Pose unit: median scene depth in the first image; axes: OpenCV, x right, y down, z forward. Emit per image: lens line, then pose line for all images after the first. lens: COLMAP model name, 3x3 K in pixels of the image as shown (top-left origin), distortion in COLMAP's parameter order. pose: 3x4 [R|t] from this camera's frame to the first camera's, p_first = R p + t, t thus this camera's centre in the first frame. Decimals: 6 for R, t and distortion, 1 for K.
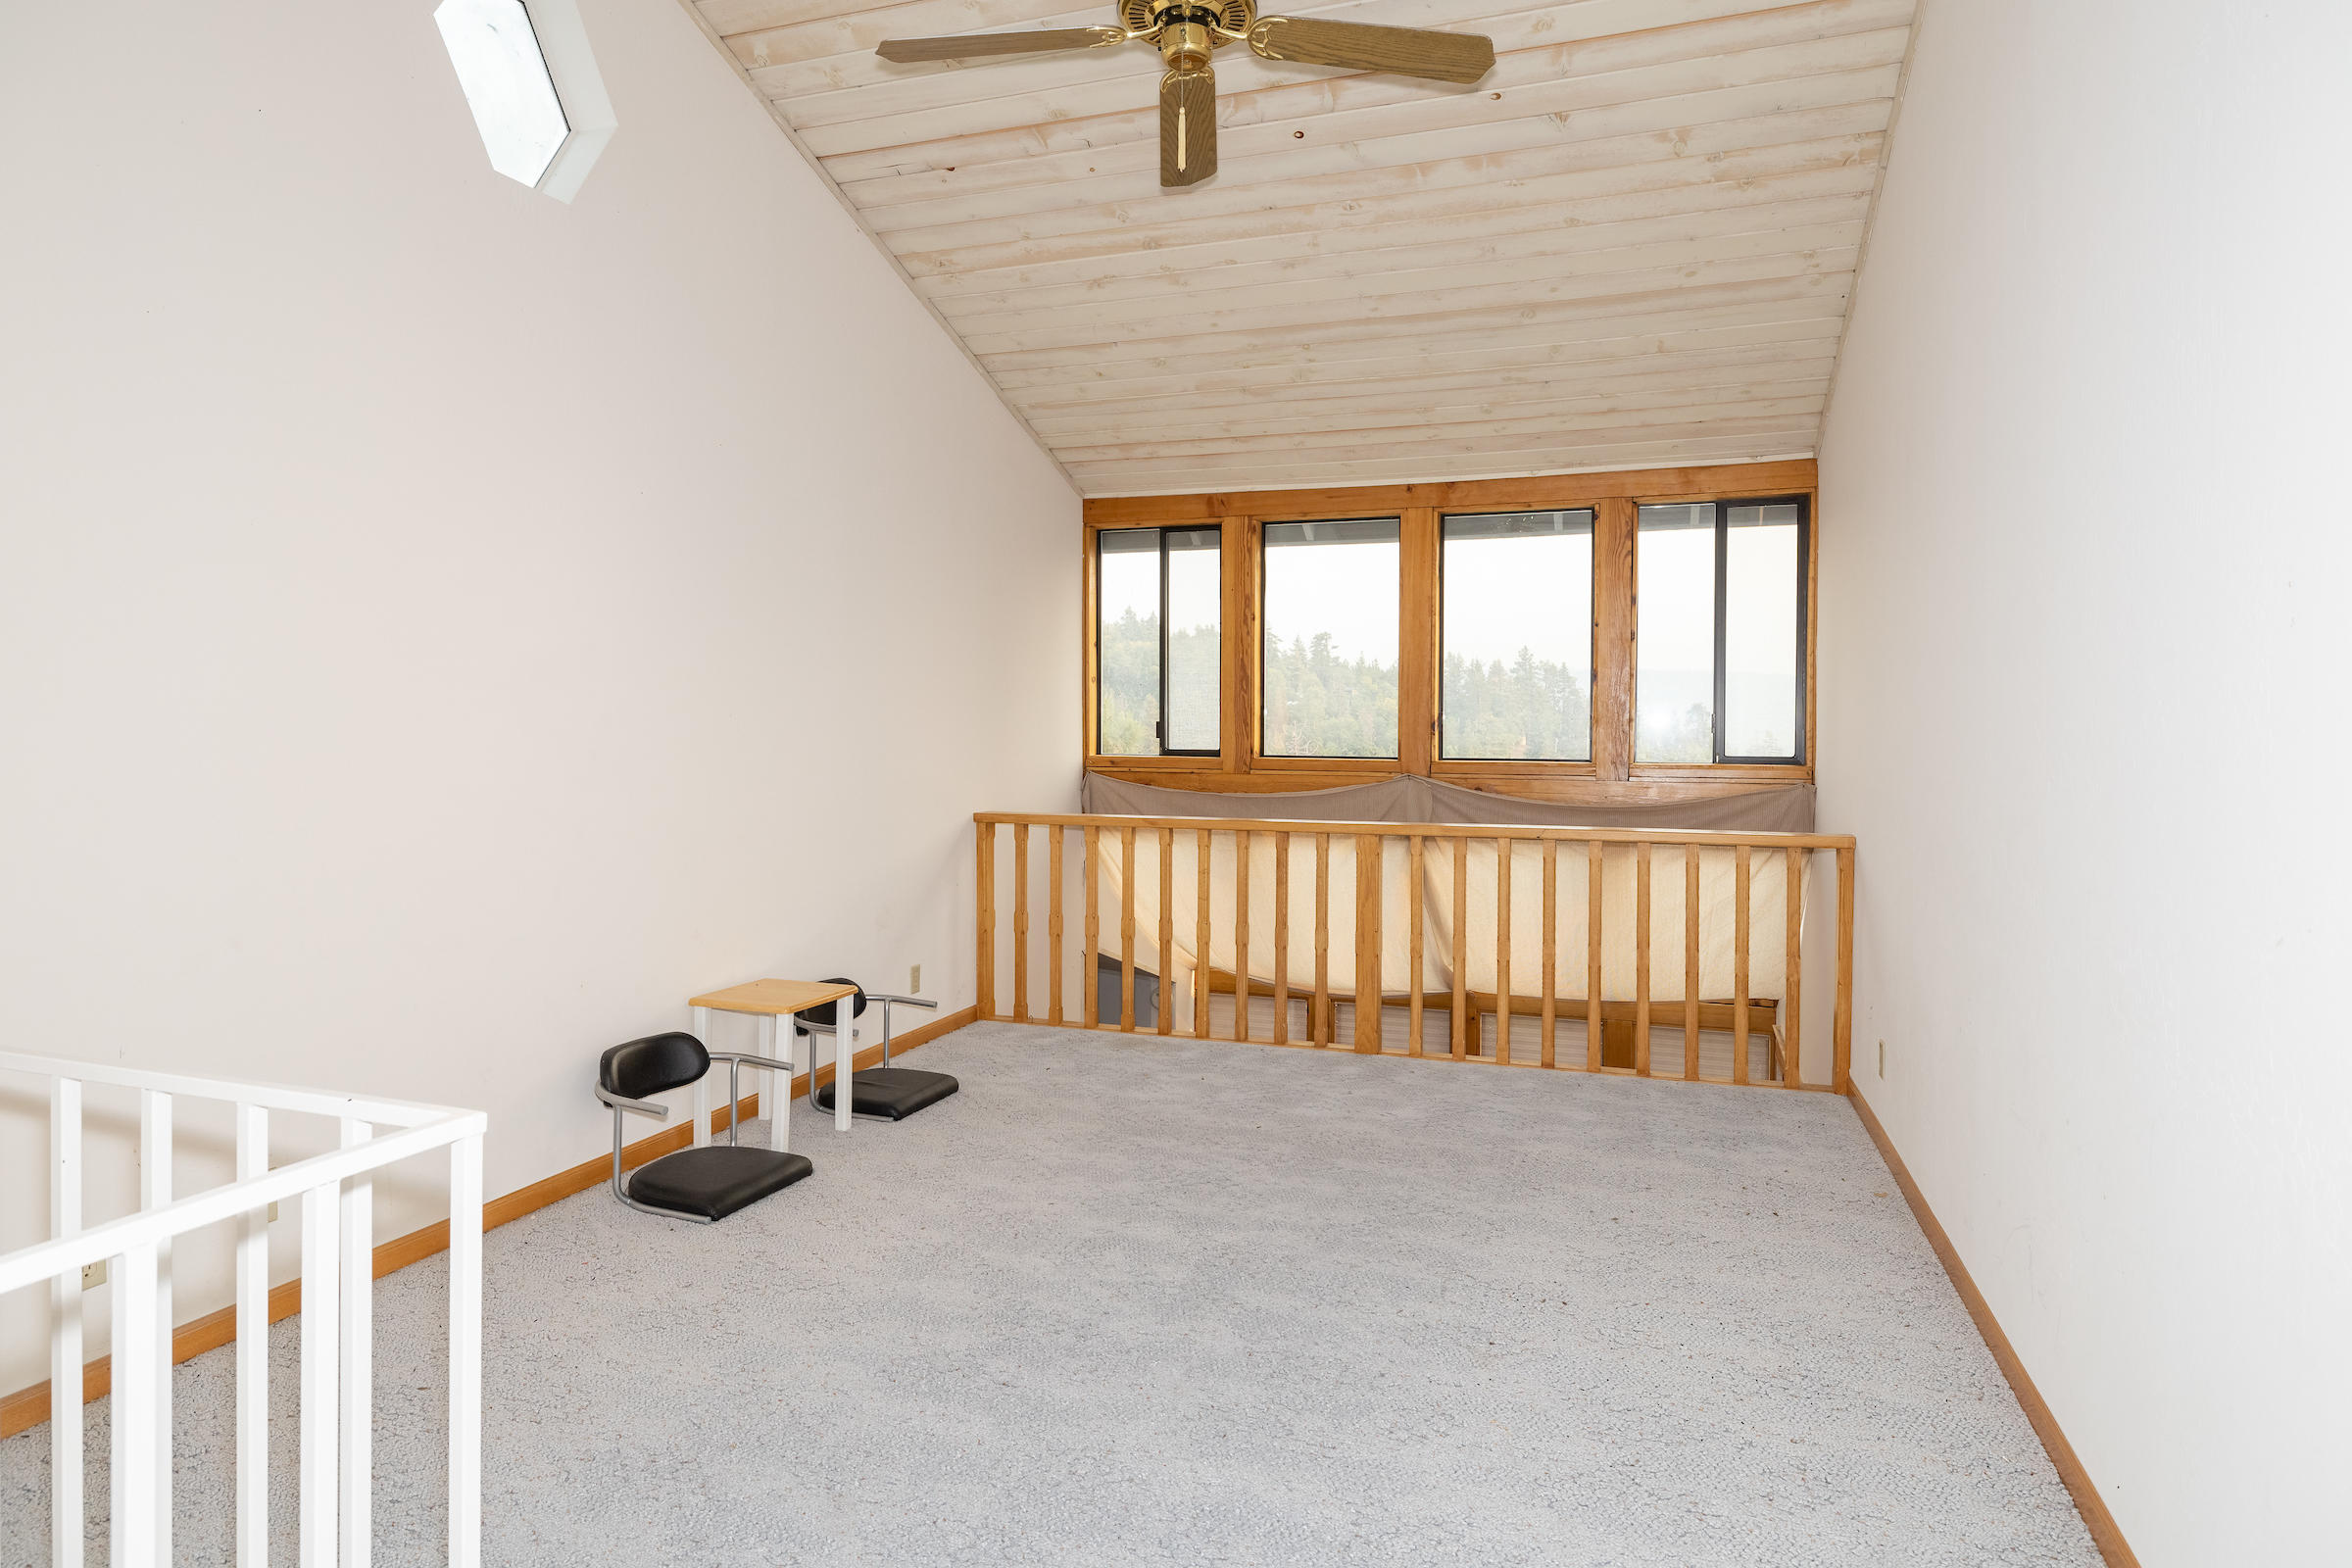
lens RADIAL K [[1305.8, 0, 1173.4], [0, 1305.8, 764.3], [0, 0, 1]] dist [-0.001057, -0.000276]
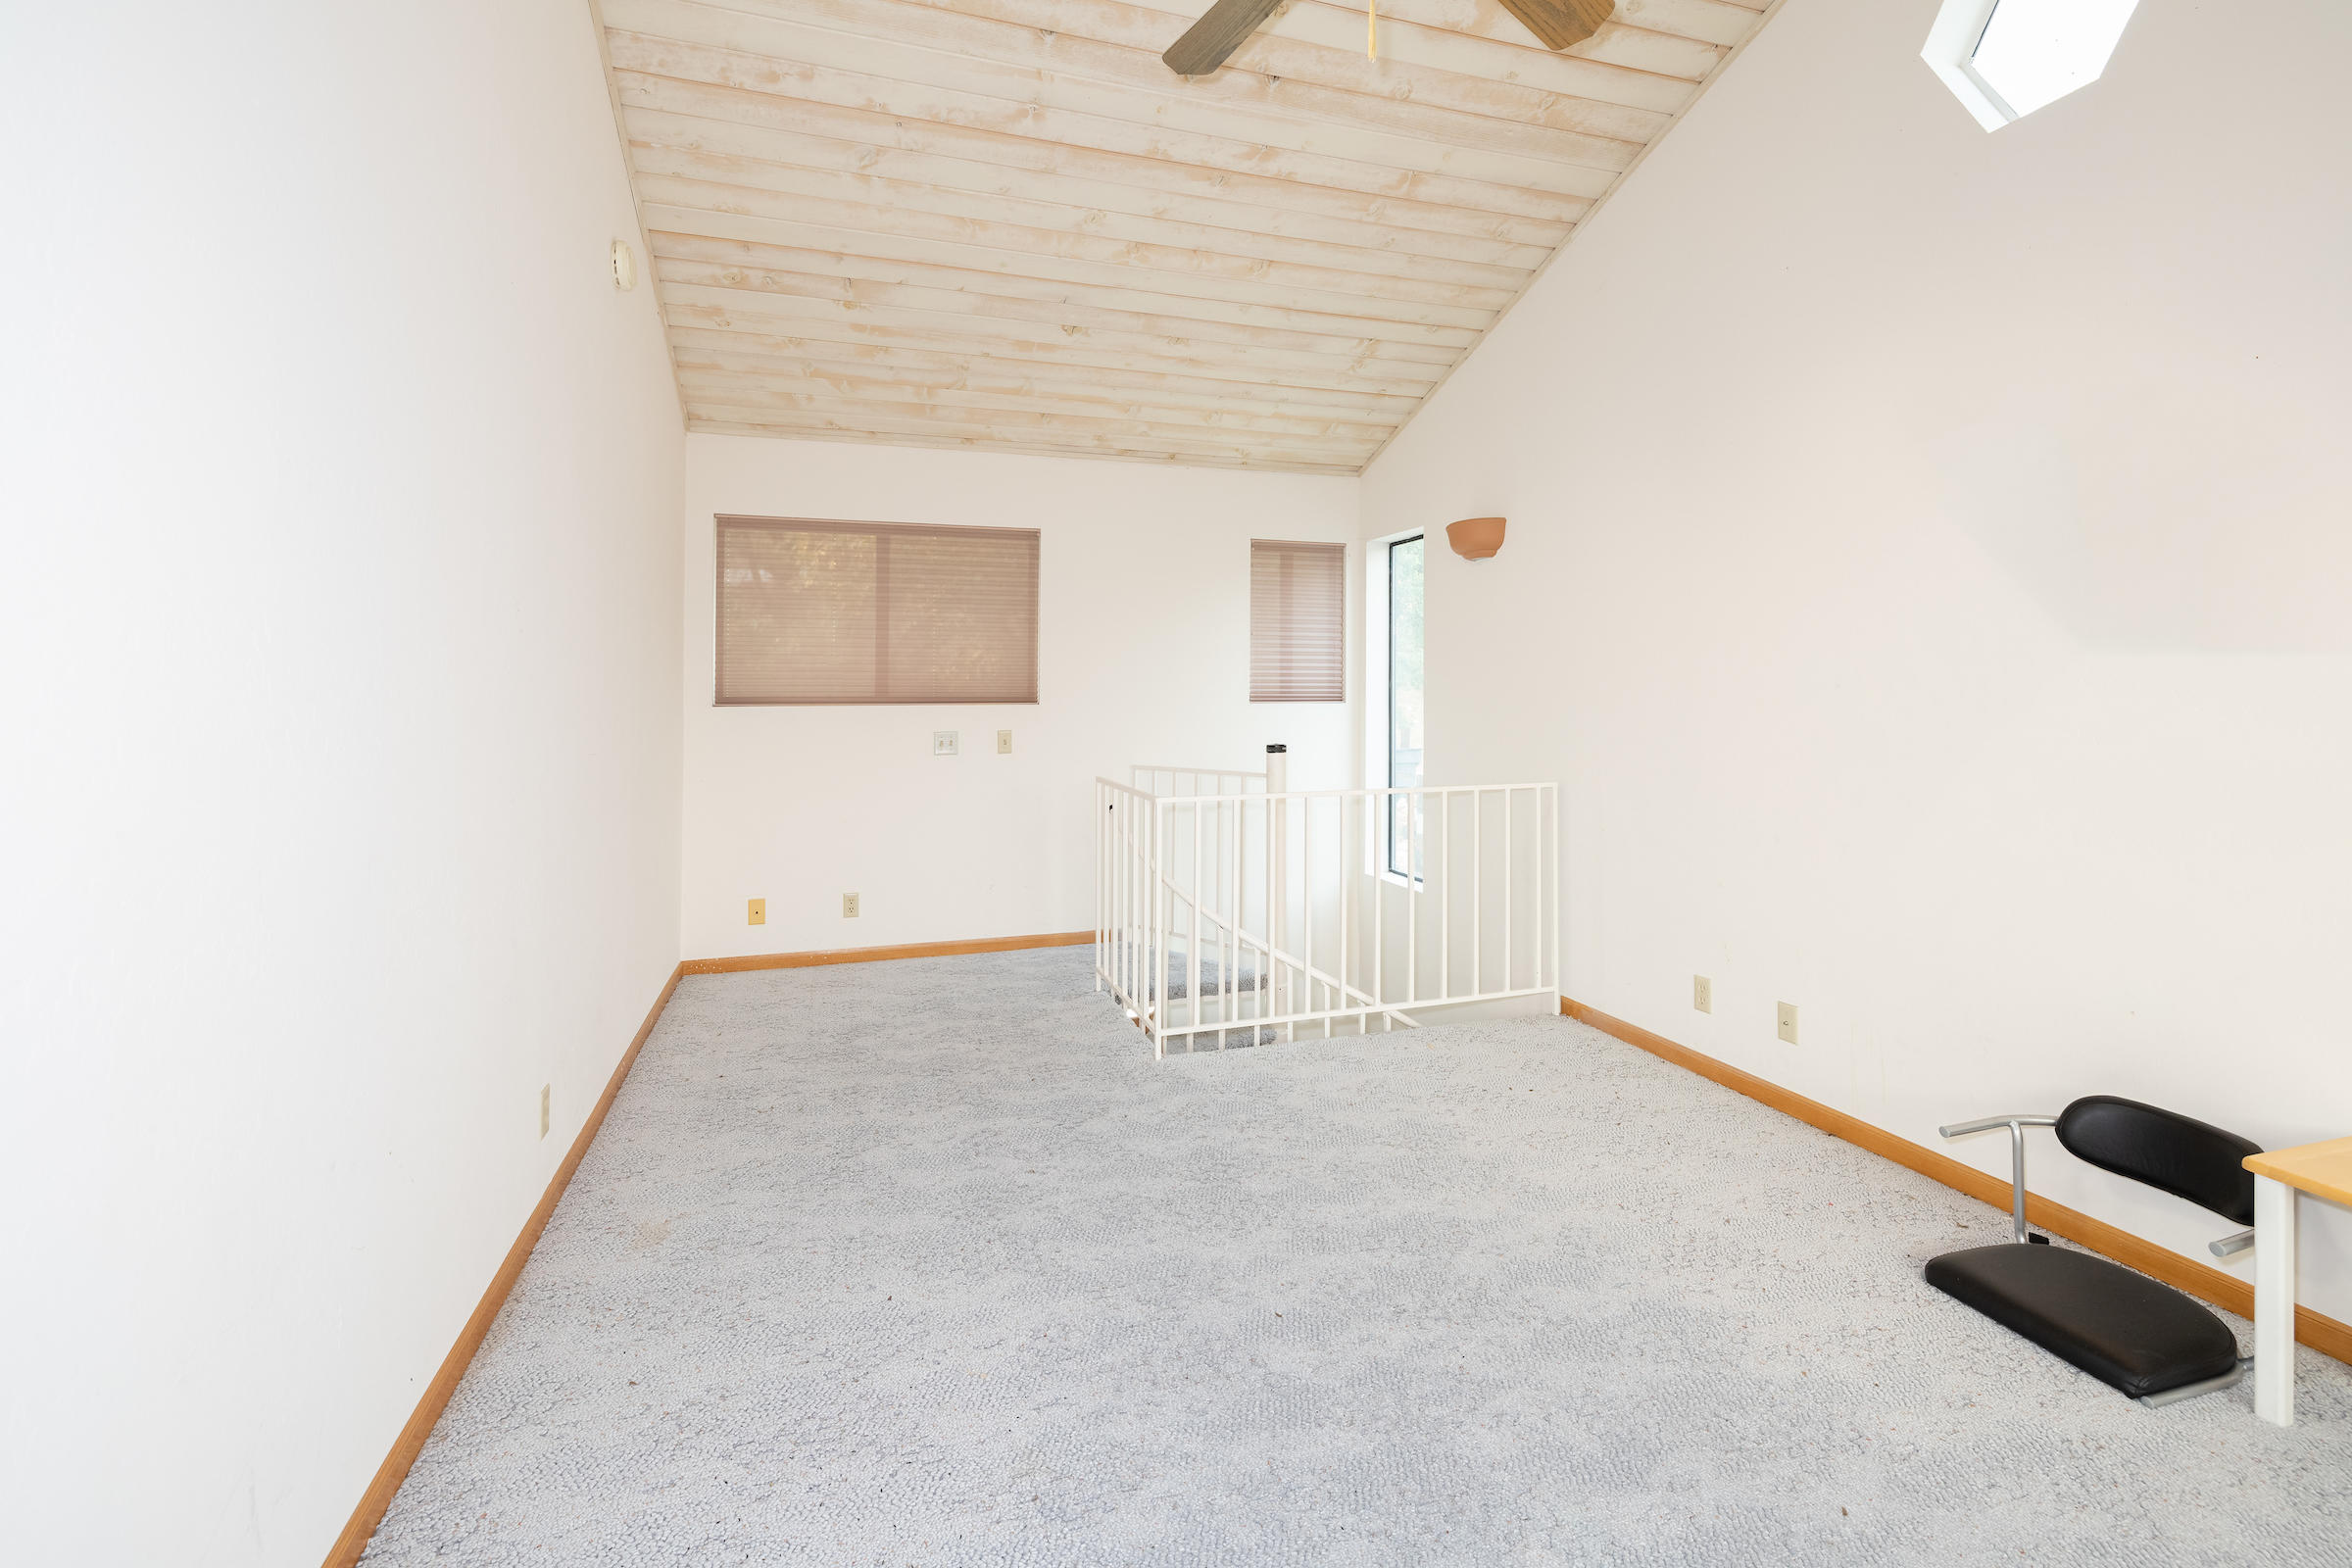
lens RADIAL K [[1028.3, 0, 1143.4], [0, 1028.3, 691.9], [0, 0, 1]] dist [0.000596, 0.000290]
pose [[-0.809624, -0.010860, -0.586848, 0.483667], [-0.020088, 0.999756, 0.009212, -0.024716], [0.586604, 0.019247, -0.809645, 1.336854]]
